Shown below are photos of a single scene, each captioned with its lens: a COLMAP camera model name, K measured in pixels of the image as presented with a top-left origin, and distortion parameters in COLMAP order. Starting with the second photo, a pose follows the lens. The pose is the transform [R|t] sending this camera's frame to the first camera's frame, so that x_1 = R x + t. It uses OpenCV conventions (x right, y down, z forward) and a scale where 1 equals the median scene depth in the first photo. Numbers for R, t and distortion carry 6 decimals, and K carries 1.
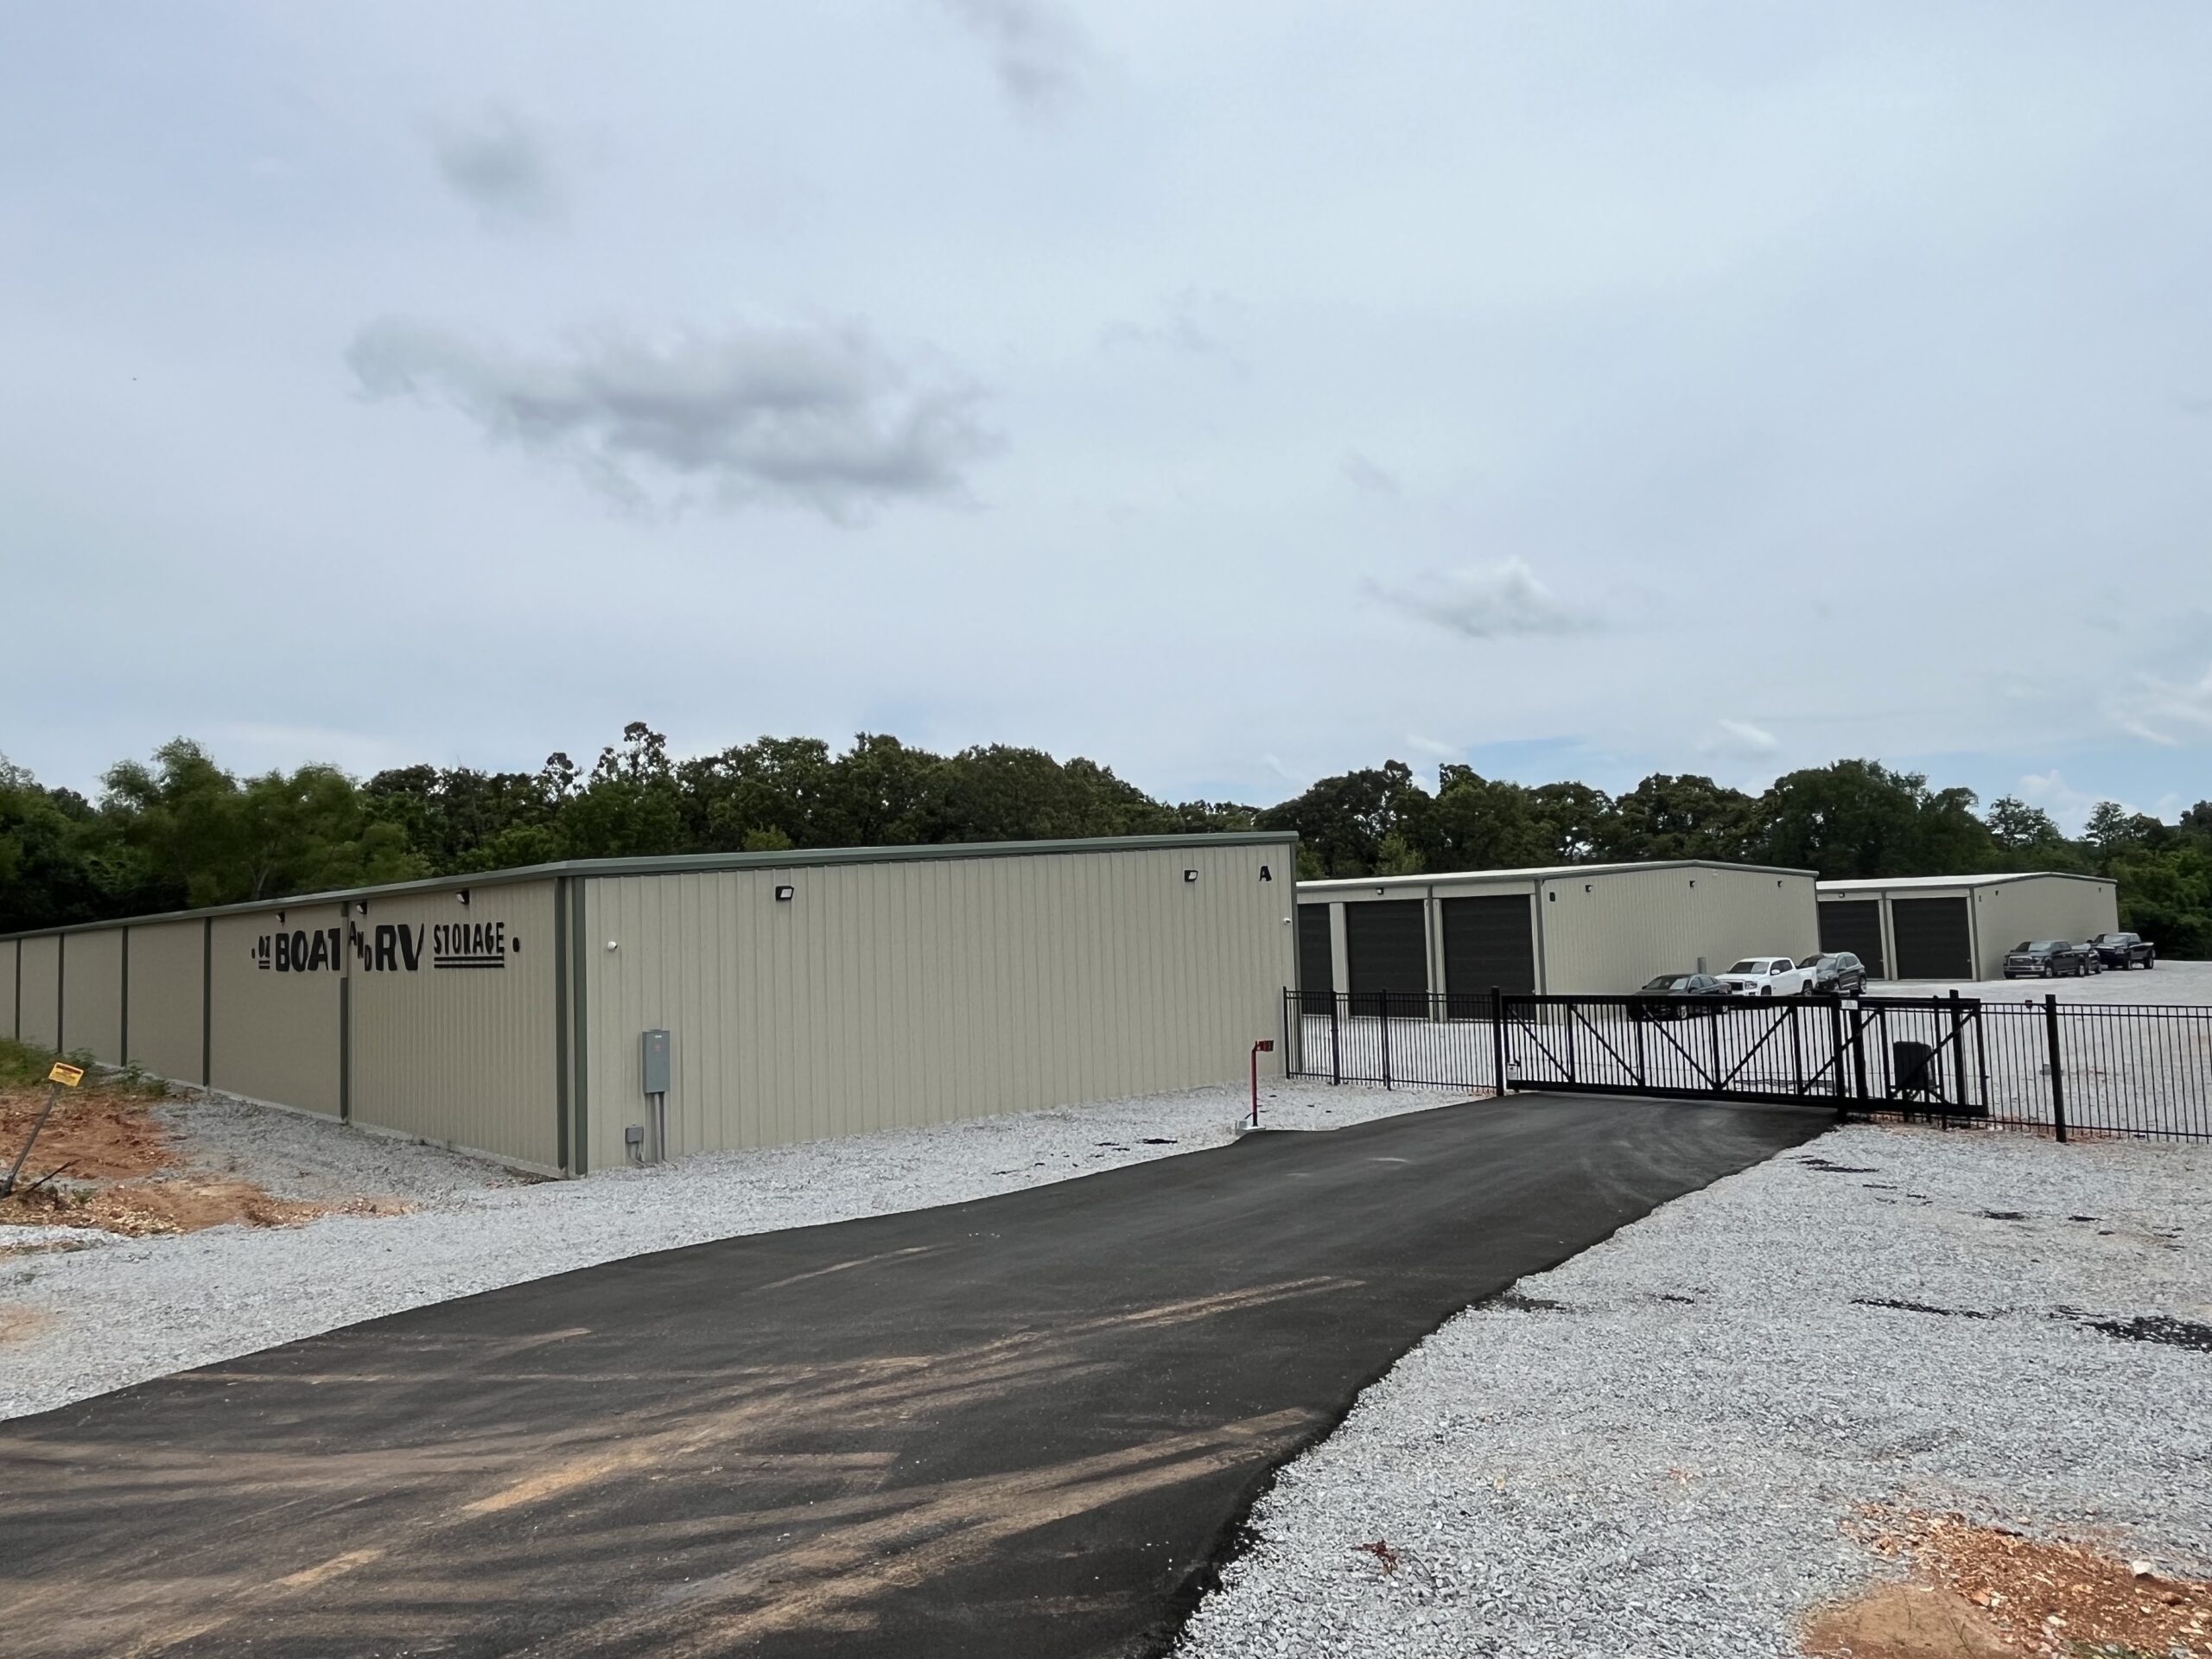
lens RADIAL K [[1532.2, 0, 1124.6], [0, 1532.2, 812.7], [0, 0, 1]] dist [-0.006676, 0.009813]
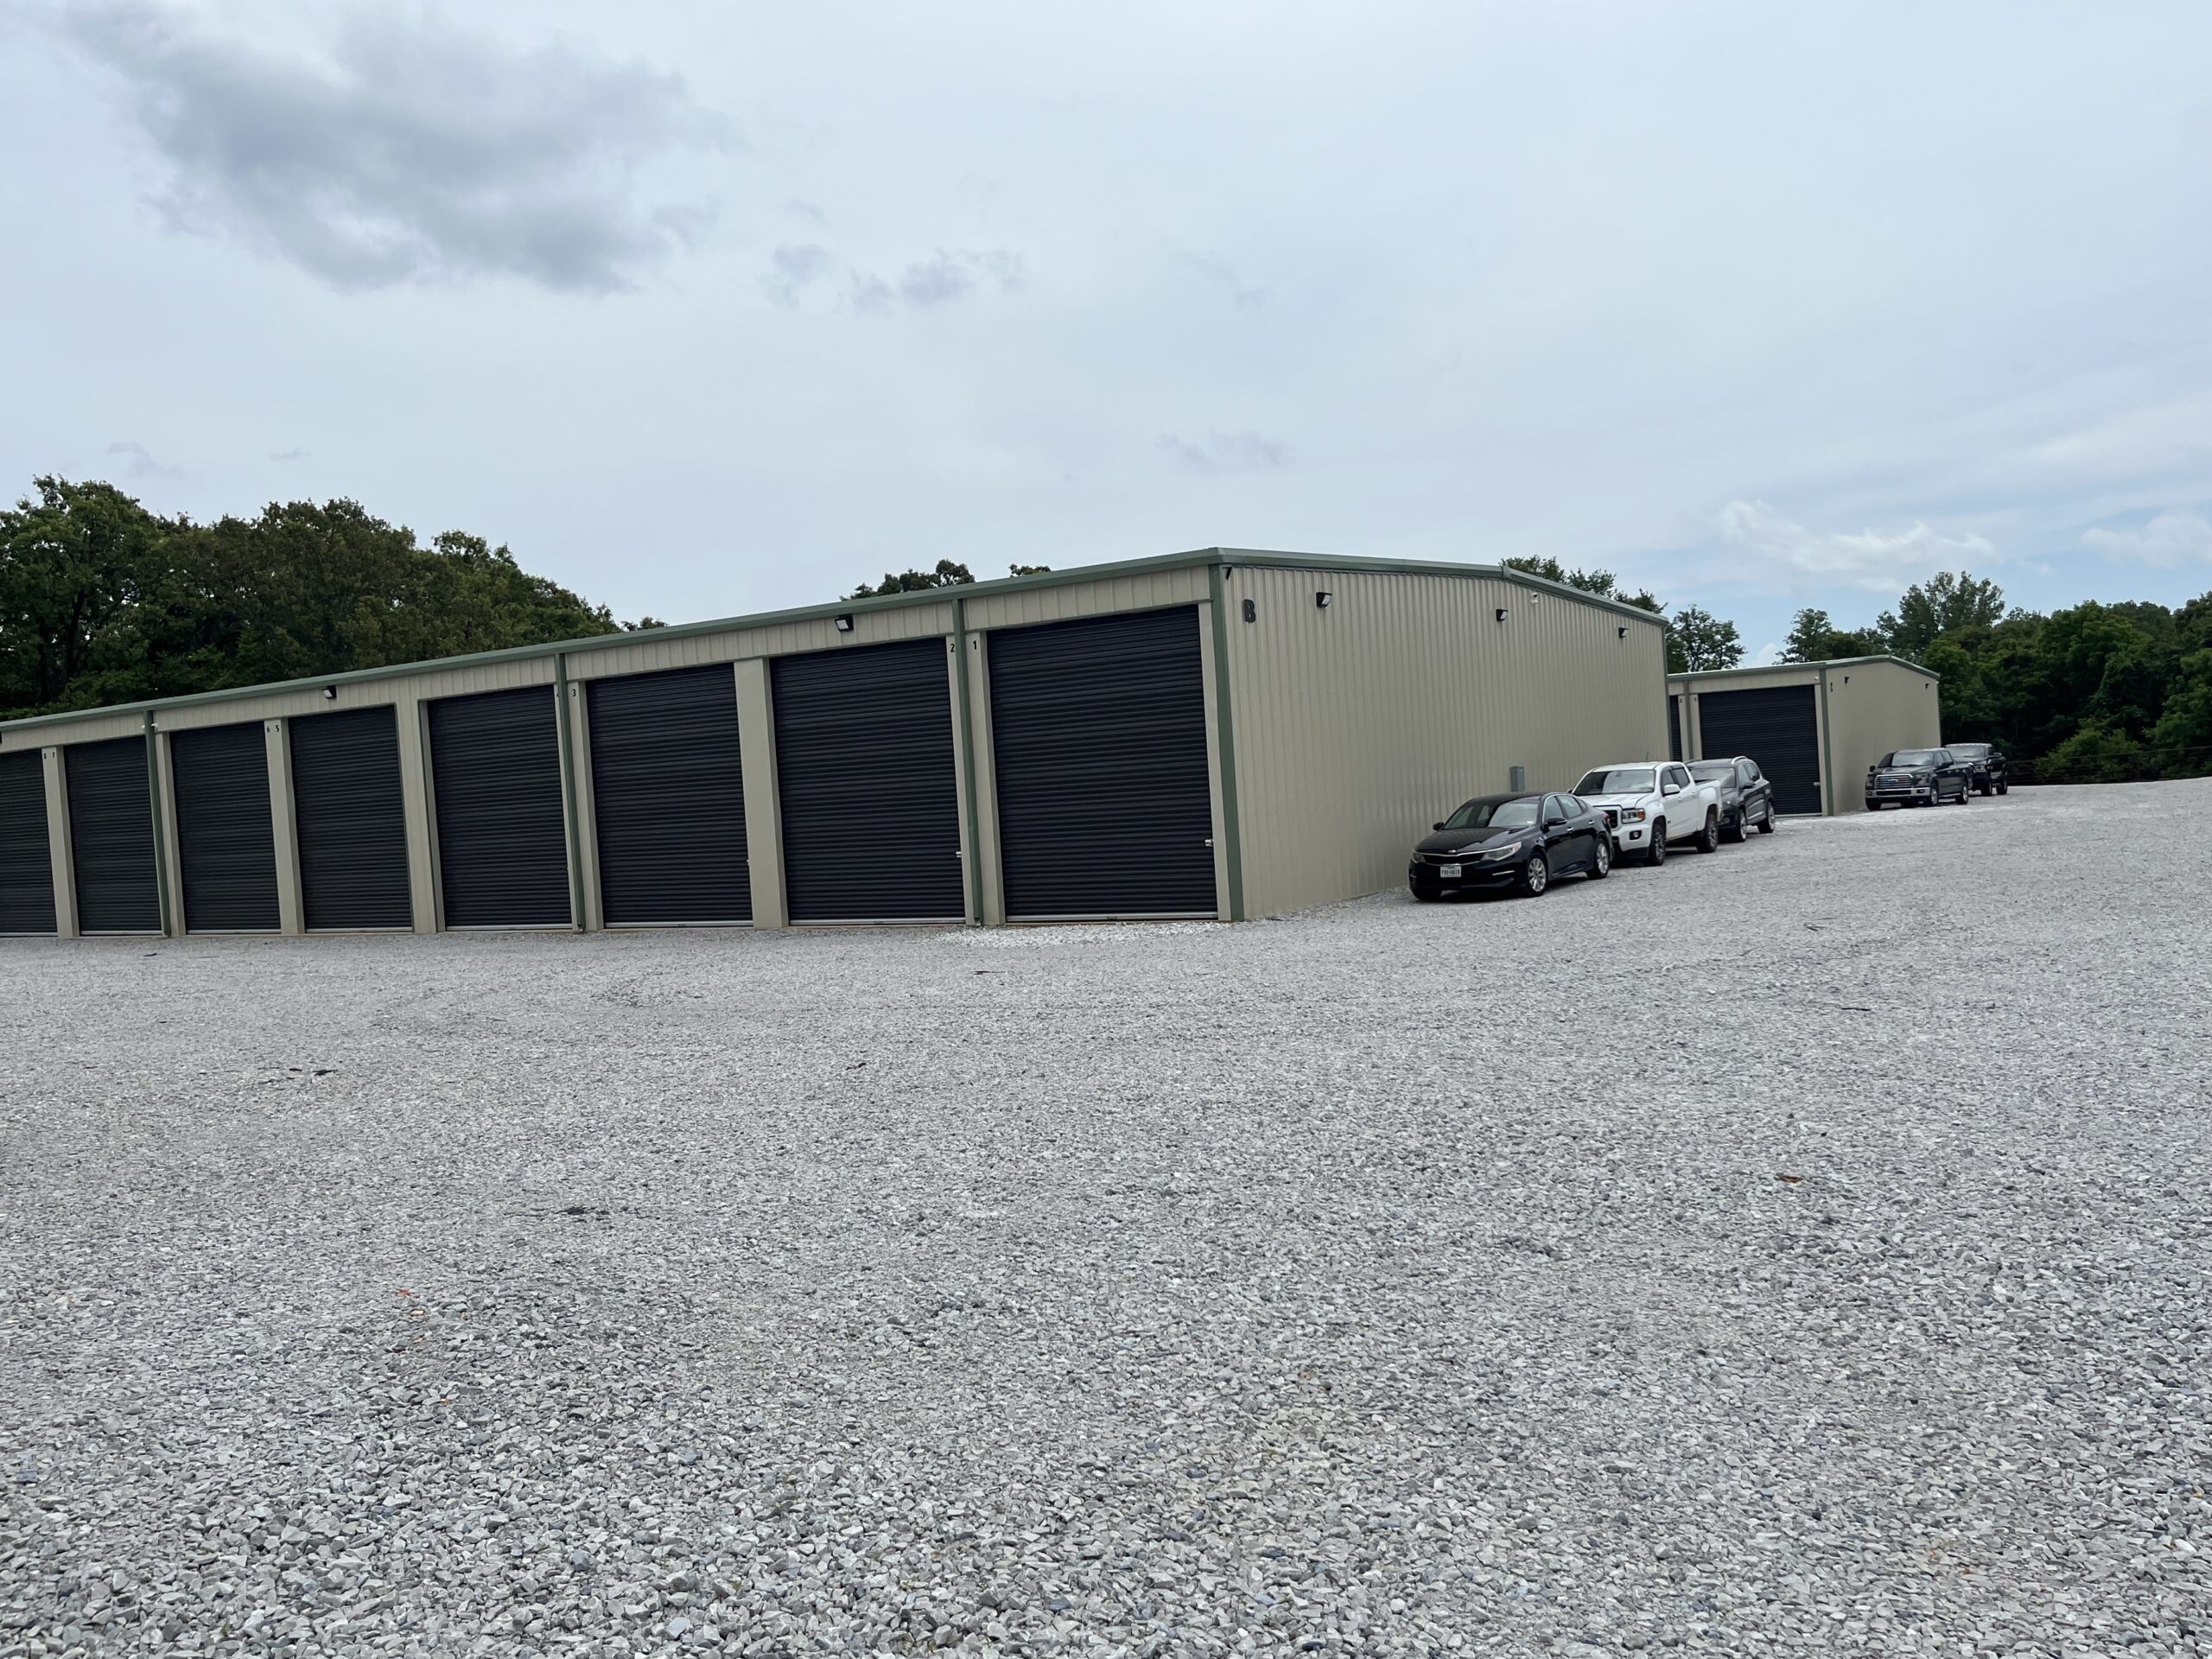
lens RADIAL K [[1743.0, 0, 1103.1], [0, 1743.0, 797.4], [0, 0, 1]] dist [0.061649, -0.073551]
pose [[0.968417, -0.029699, 0.247560, 0.197767], [0.012974, 0.997538, 0.068916, 0.114786], [-0.248997, -0.063528, 0.966419, 0.882564]]
